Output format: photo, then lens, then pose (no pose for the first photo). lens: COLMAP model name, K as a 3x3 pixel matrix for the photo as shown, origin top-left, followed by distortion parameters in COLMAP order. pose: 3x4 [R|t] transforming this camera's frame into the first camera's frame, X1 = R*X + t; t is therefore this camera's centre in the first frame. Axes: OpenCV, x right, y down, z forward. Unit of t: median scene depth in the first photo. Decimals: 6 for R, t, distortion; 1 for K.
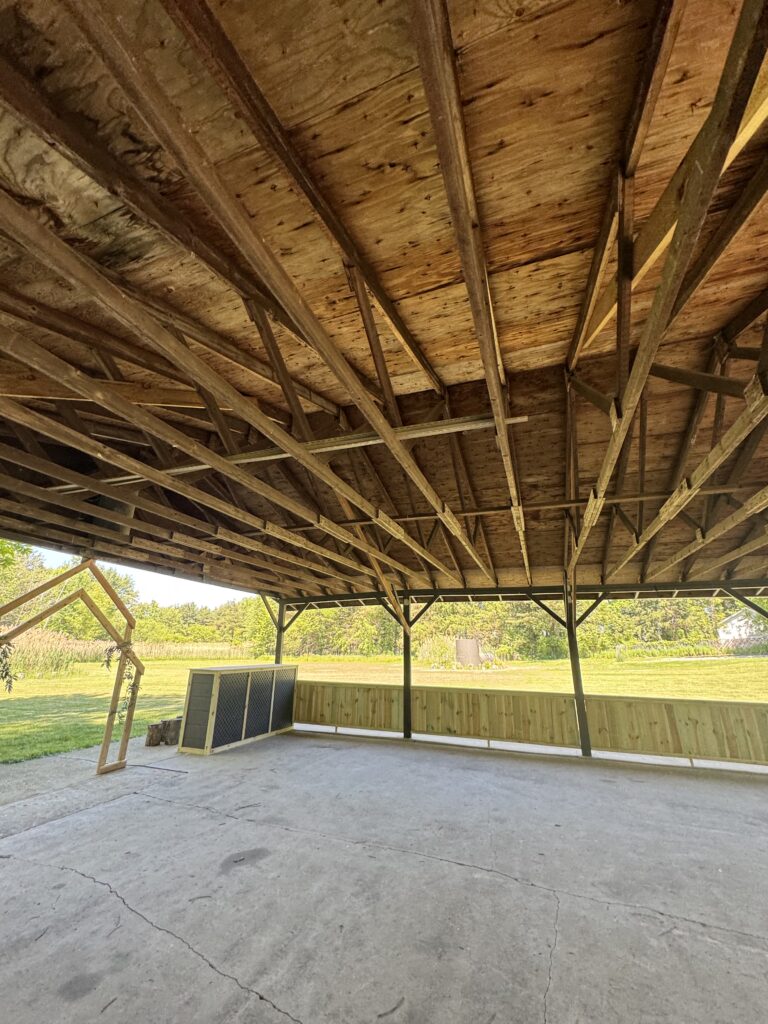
lens RADIAL K [[410.6, 0, 383.3], [0, 410.6, 512.8], [0, 0, 1]] dist [-0.001549, 0.000368]
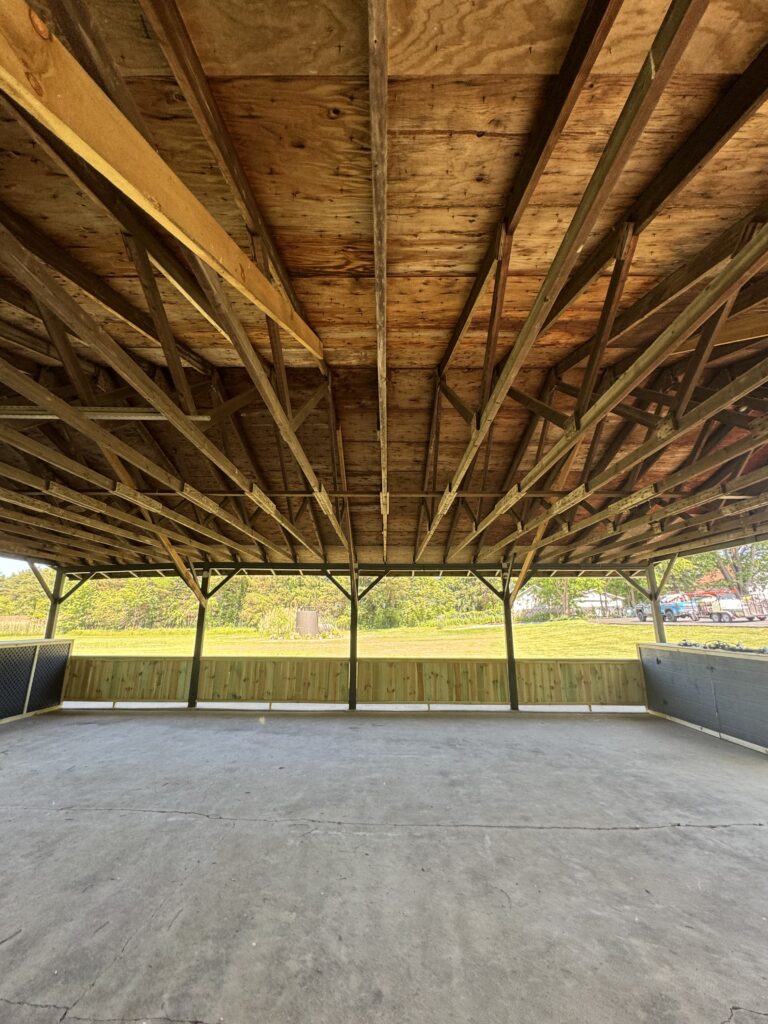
lens RADIAL K [[410.6, 0, 384.2], [0, 410.6, 512.6], [0, 0, 1]] dist [-0.001549, 0.000368]
pose [[0.939864, 0.075747, 0.333044, 0.143625], [-0.096990, 0.994146, 0.047603, -0.023373], [-0.327489, -0.077043, 0.941709, -0.076244]]
